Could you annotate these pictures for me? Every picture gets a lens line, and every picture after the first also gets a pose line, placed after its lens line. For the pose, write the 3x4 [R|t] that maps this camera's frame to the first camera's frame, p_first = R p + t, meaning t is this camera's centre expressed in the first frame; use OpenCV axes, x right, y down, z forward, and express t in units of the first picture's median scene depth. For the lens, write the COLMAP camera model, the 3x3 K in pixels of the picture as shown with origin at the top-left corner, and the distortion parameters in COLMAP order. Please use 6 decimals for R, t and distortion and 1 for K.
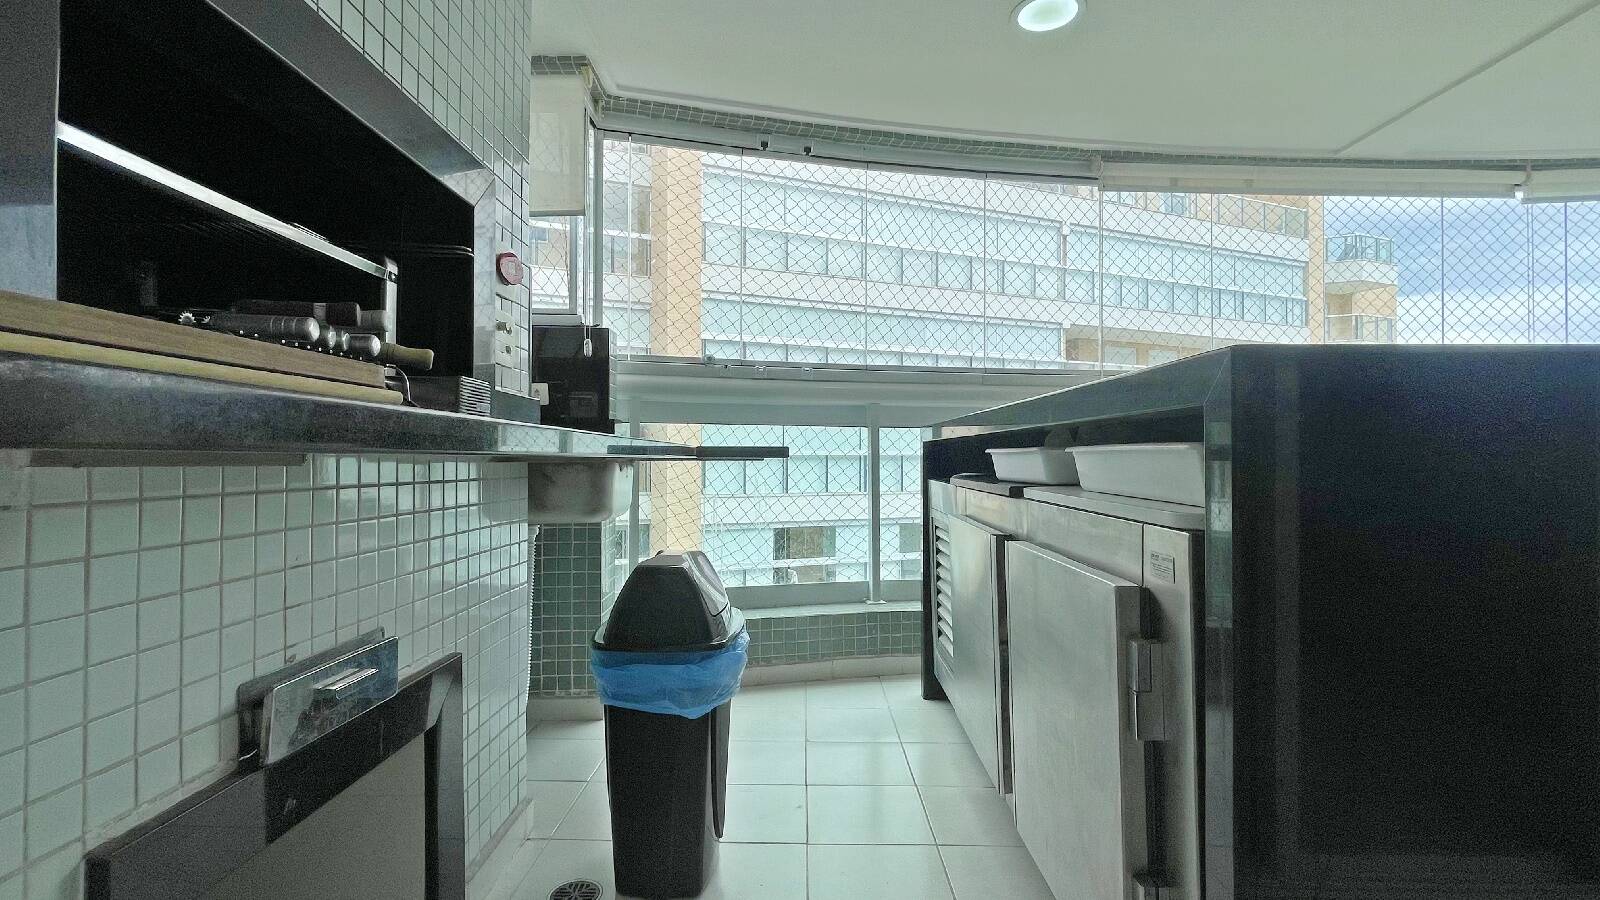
lens RADIAL K [[706.1, 0, 800.0], [0, 706.1, 450.0], [0, 0, 1]] dist [0.000824, 0.000356]
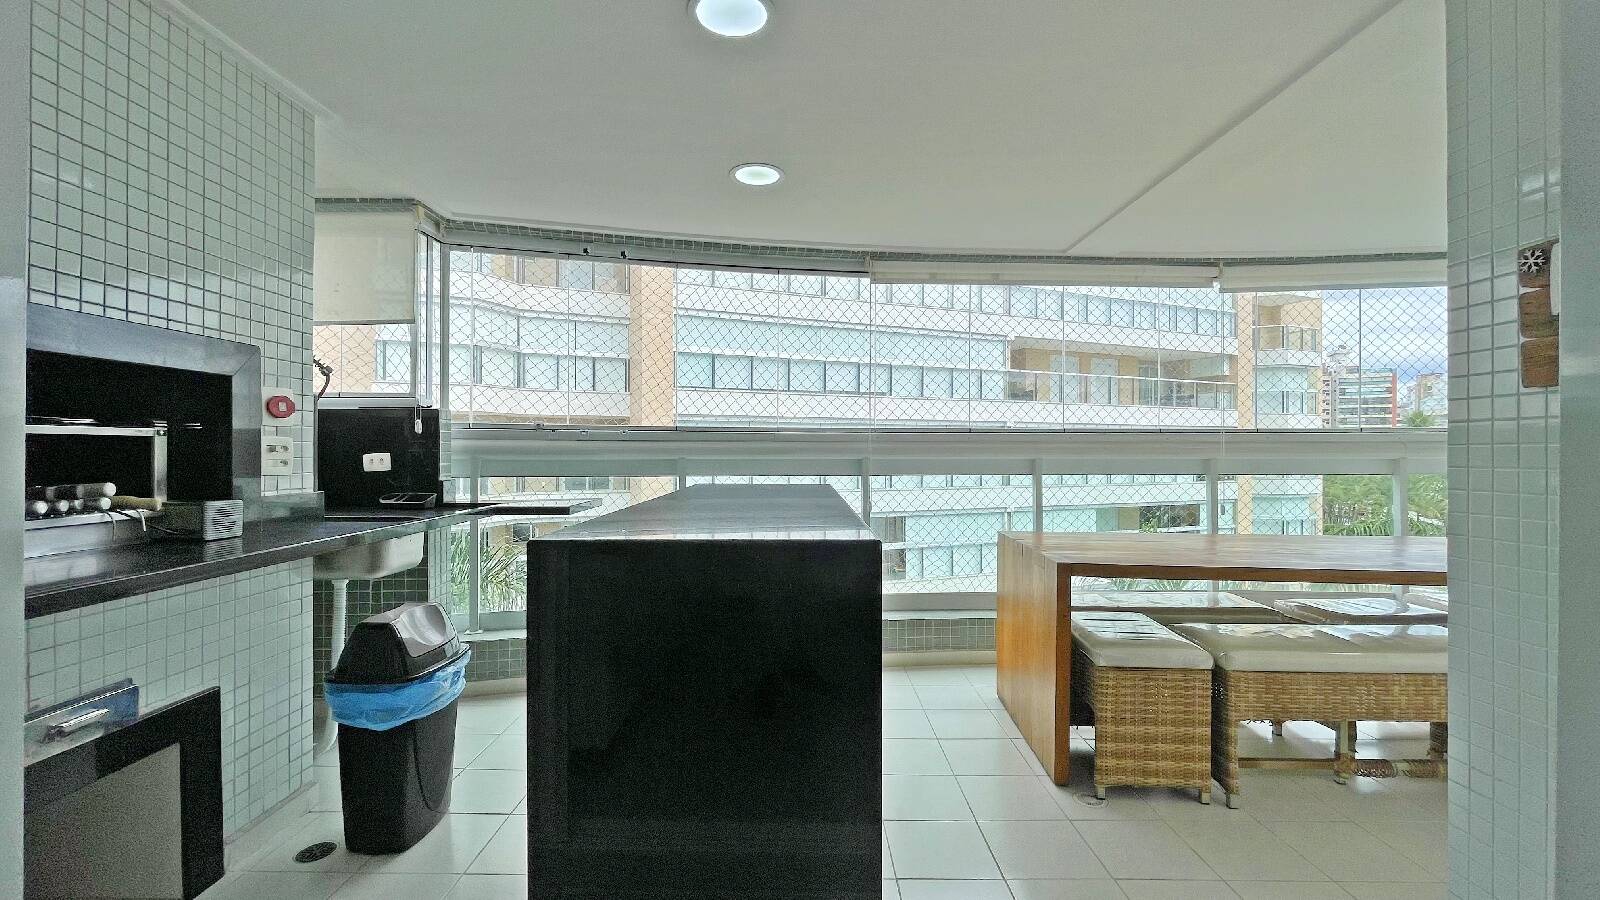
lens RADIAL K [[654.0, 0, 795.6], [0, 654.0, 450.4], [0, 0, 1]] dist [-0.001339, -0.000052]
pose [[0.999997, 0.000186, 0.002620, 0.315534], [-0.000212, 0.999948, 0.010217, -0.095624], [-0.002618, -0.010218, 0.999944, -0.153302]]
